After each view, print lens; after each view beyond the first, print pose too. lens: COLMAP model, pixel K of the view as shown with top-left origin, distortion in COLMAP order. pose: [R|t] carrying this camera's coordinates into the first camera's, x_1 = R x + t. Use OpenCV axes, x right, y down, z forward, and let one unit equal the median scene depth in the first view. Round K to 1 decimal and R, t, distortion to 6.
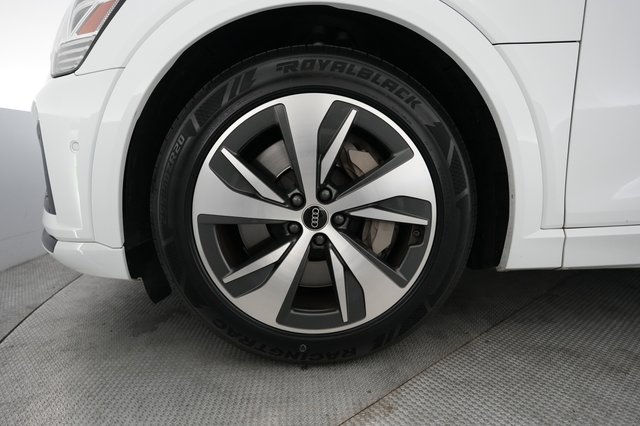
lens RADIAL K [[367.7, 0, 317.0], [0, 367.7, 213.2], [0, 0, 1]] dist [0.008768, 0.001362]
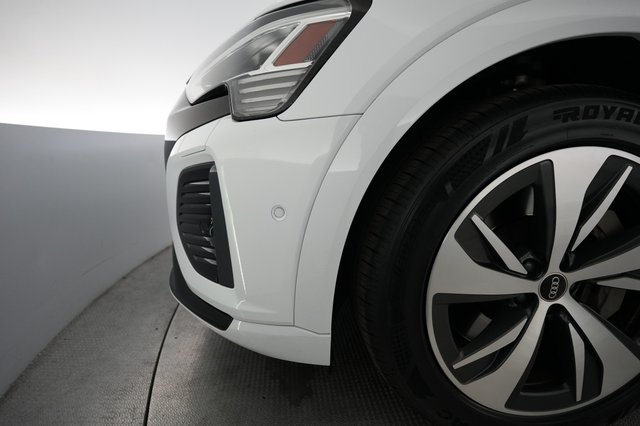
lens RADIAL K [[306.9, 0, 319.3], [0, 306.9, 214.0], [0, 0, 1]] dist [0.002583, 0.001380]
pose [[0.996272, -0.018884, 0.084181, -0.615565], [0.015145, 0.998880, 0.044833, -0.202791], [-0.084933, -0.043391, 0.995441, 0.344312]]
